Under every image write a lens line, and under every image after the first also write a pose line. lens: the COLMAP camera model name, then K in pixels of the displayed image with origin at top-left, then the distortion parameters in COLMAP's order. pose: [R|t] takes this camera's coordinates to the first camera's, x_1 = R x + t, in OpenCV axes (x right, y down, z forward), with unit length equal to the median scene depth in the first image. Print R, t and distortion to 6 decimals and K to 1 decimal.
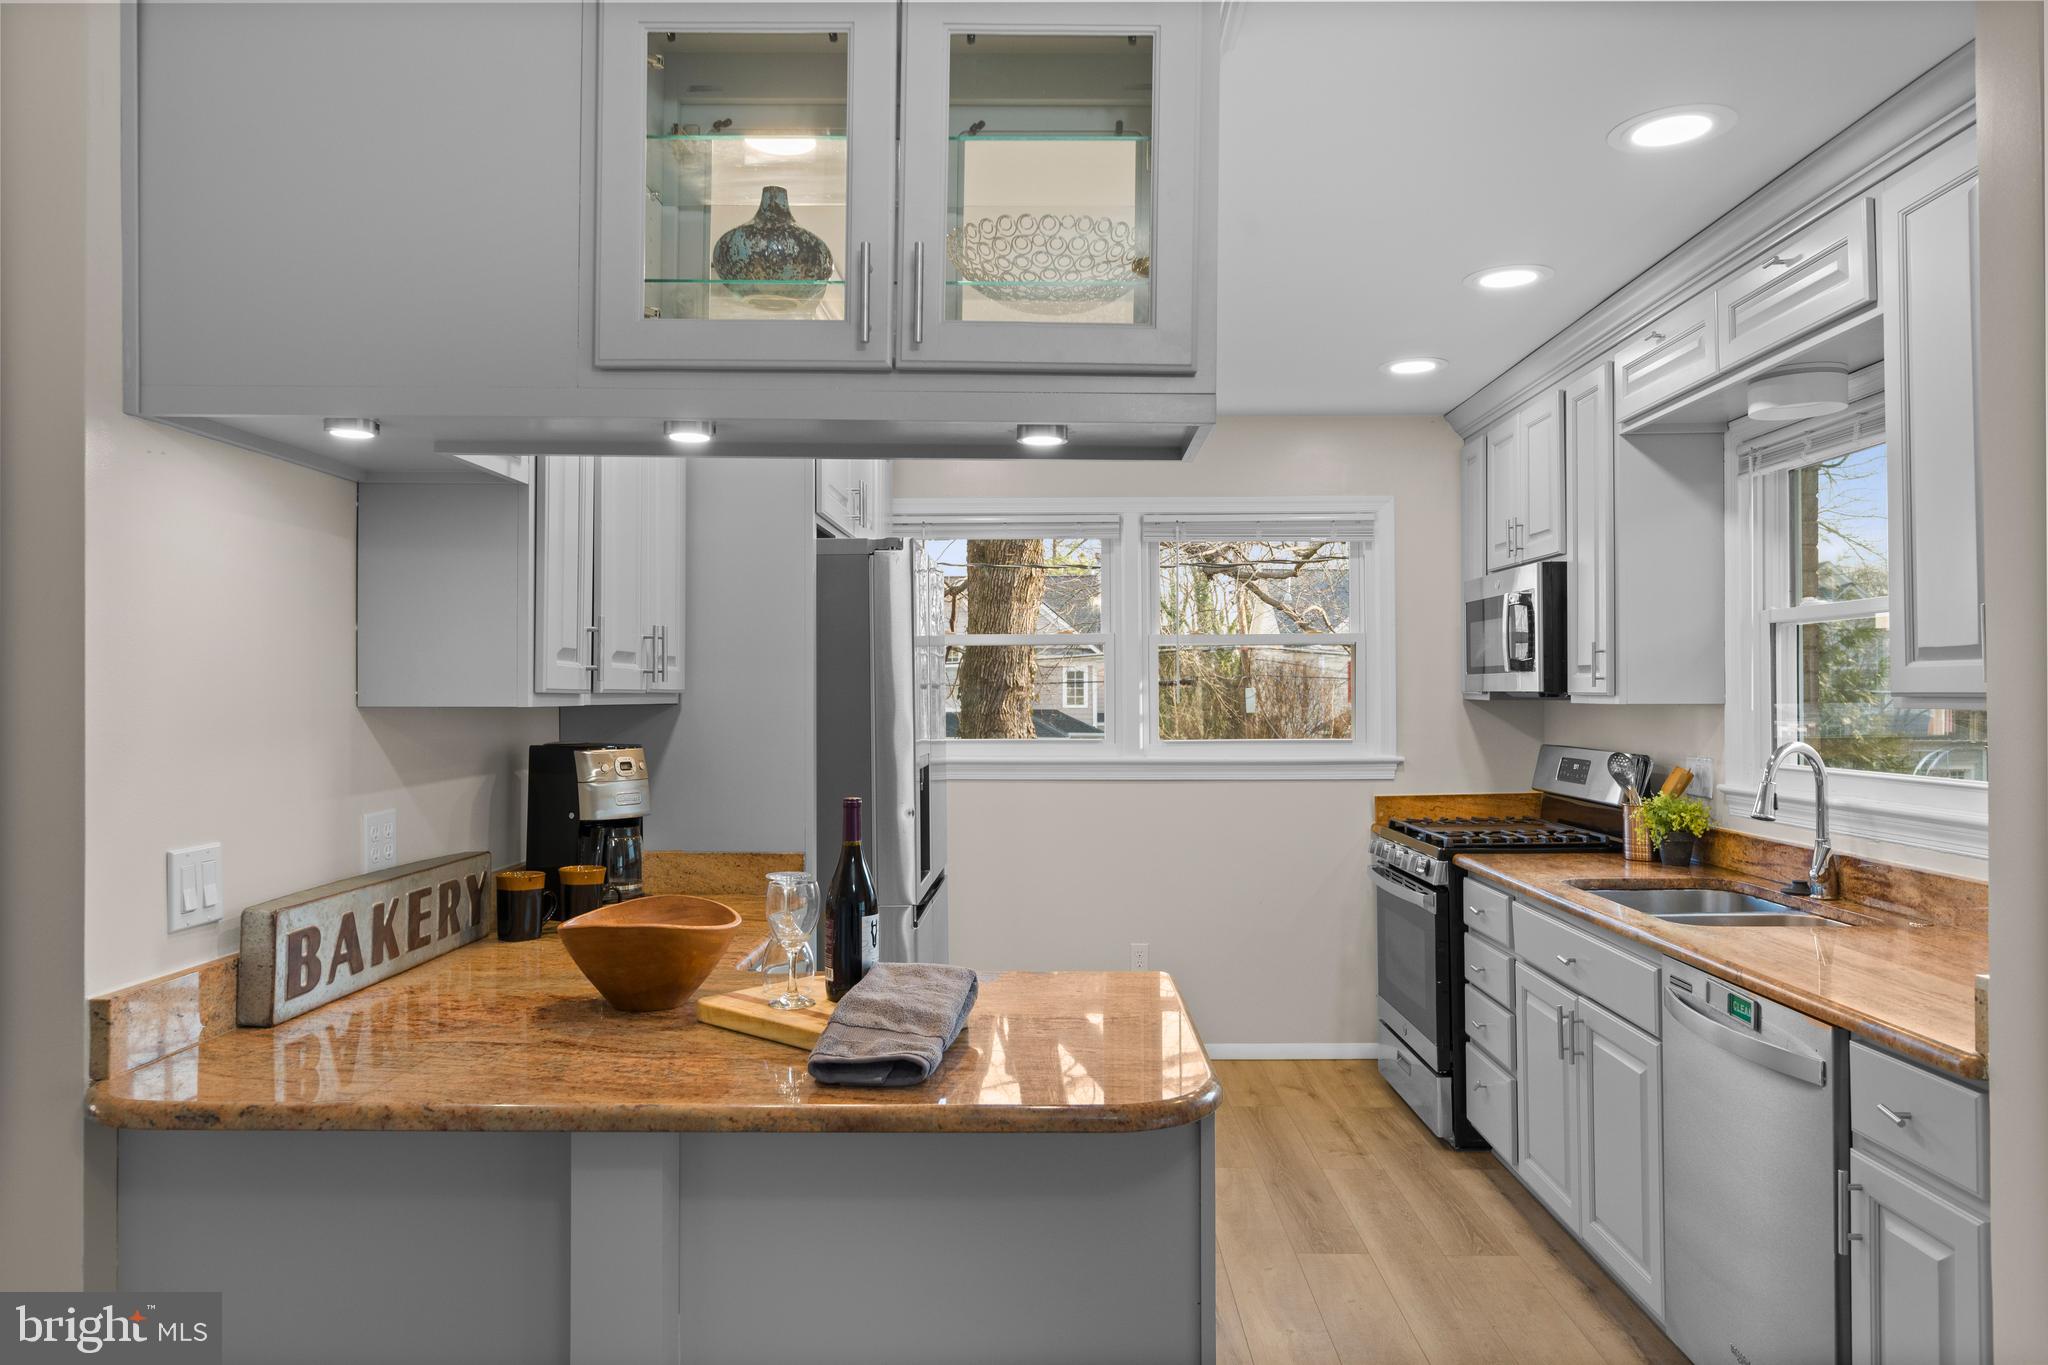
lens RADIAL K [[1408.9, 0, 1025.3], [0, 1408.9, 675.9], [0, 0, 1]] dist [0.024171, 0.000422]
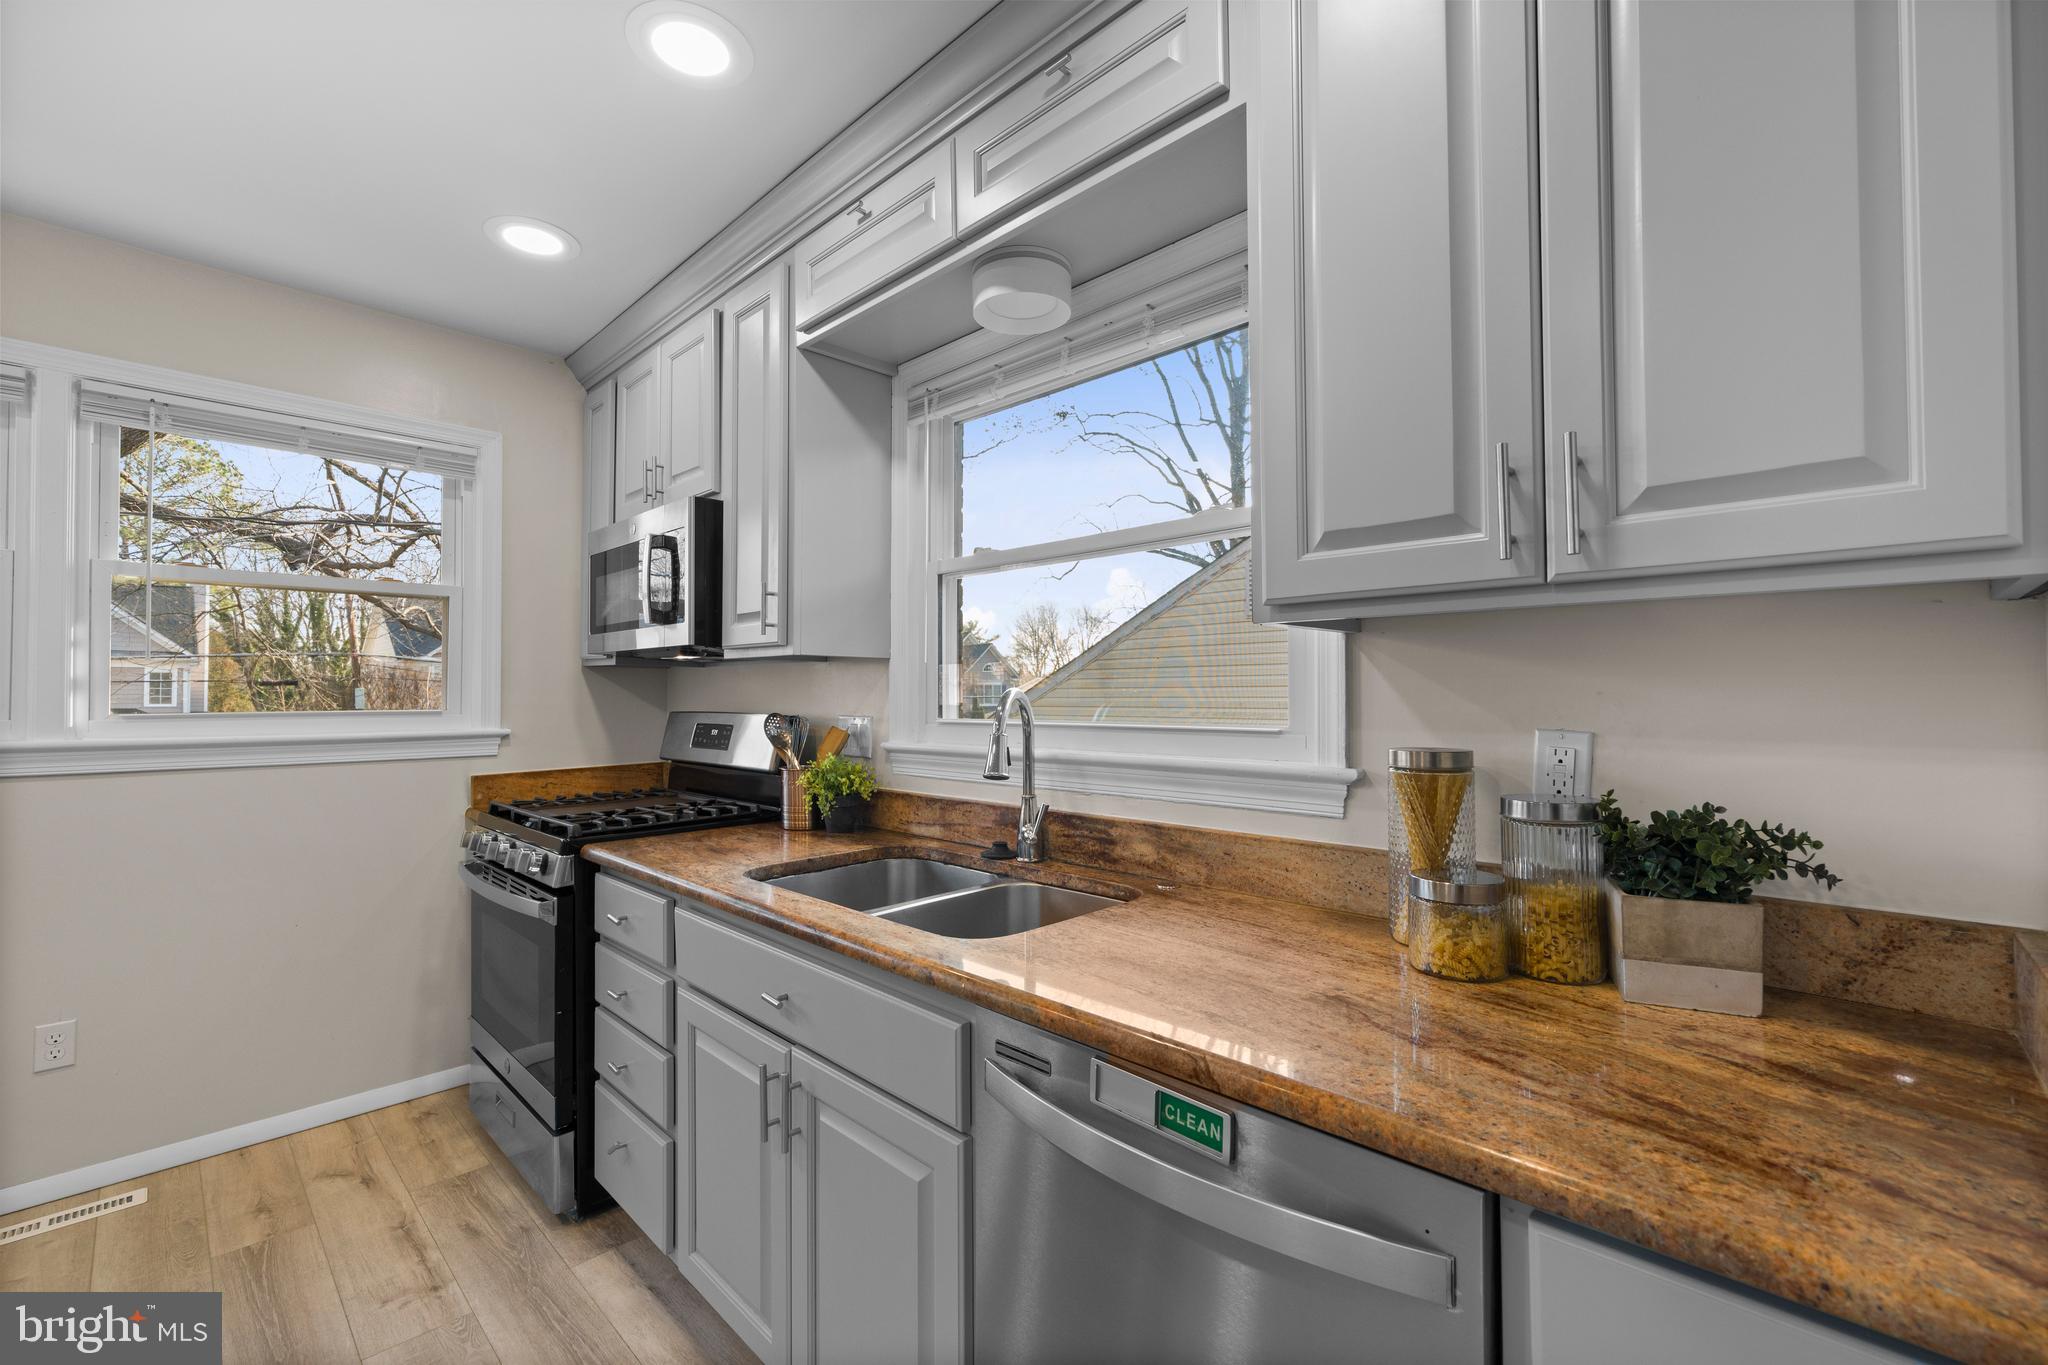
lens RADIAL K [[851.4, 0, 1023.8], [0, 851.4, 681.1], [0, 0, 1]] dist [-0.004309, 0.000052]
pose [[0.687418, 0.015716, 0.726092, 0.126478], [-0.009320, 0.999874, -0.012818, 0.038241], [-0.726202, 0.002044, 0.687478, 0.494066]]
